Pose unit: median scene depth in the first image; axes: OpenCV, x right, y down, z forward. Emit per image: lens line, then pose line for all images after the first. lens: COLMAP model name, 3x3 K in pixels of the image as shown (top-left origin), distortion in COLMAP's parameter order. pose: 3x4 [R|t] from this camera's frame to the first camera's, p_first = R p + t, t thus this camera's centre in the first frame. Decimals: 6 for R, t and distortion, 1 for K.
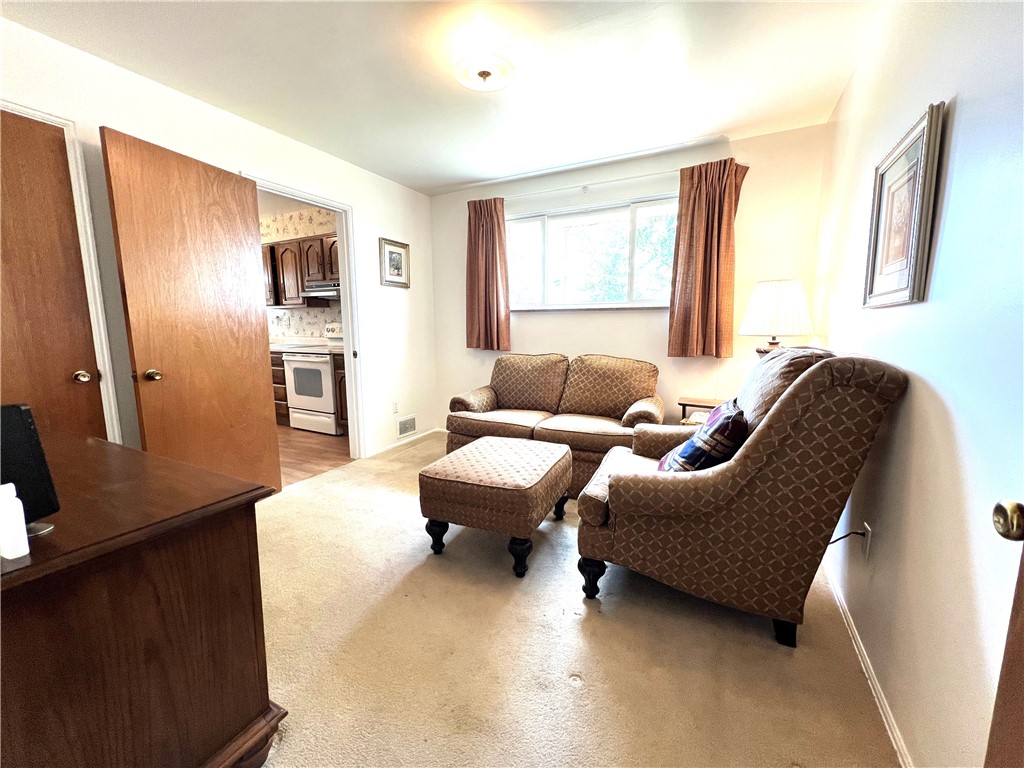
lens RADIAL K [[410.1, 0, 517.5], [0, 410.1, 384.0], [0, 0, 1]] dist [-0.005006, 0.000281]
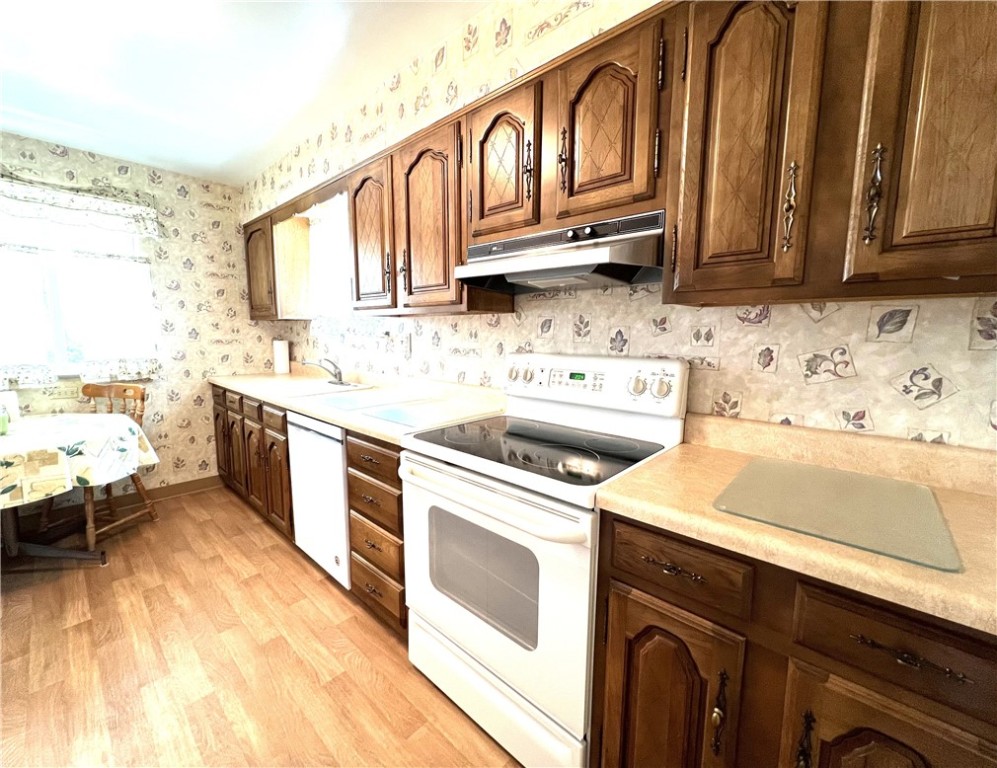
lens RADIAL K [[412.5, 0, 489.2], [0, 412.5, 383.2], [0, 0, 1]] dist [-0.005250, 0.000665]
pose [[0.963340, 0.042126, -0.264955, -0.406168], [-0.047831, 0.998741, -0.015114, -0.123514], [0.263985, 0.027233, 0.964142, 0.677025]]
